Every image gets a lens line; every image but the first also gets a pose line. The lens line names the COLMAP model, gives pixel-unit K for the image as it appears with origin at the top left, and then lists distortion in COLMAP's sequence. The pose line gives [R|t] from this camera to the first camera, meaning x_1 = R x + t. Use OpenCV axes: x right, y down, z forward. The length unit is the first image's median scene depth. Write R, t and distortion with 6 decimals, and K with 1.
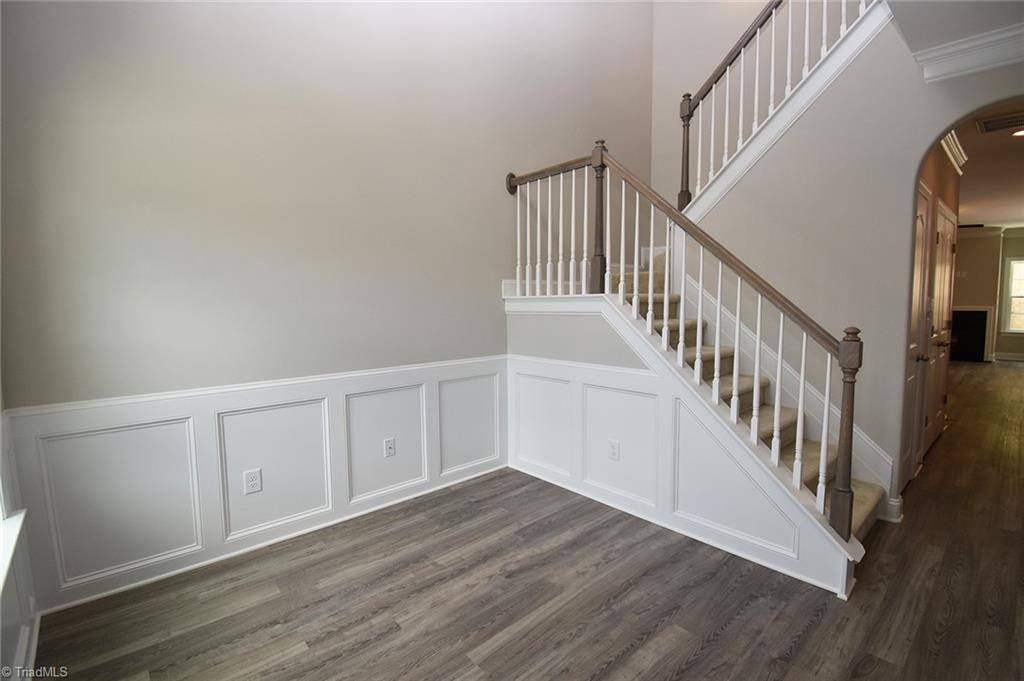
lens RADIAL K [[478.1, 0, 518.8], [0, 478.1, 344.6], [0, 0, 1]] dist [-0.026708, -0.001745]
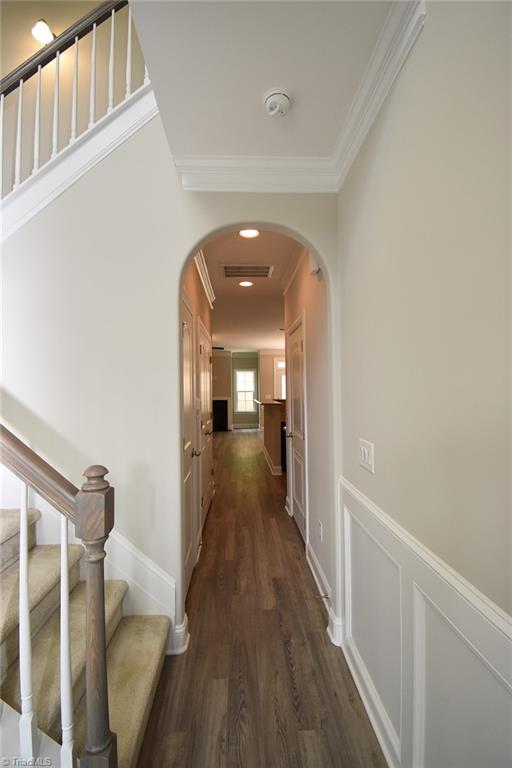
lens RADIAL K [[358.6, 0, 257.6], [0, 358.6, 383.6], [0, 0, 1]] dist [-0.026708, -0.001745]
pose [[0.638662, 0.019119, 0.769250, 0.281918], [0.070827, 0.993987, -0.083508, -0.053127], [-0.766221, 0.107817, 0.633467, 0.310313]]
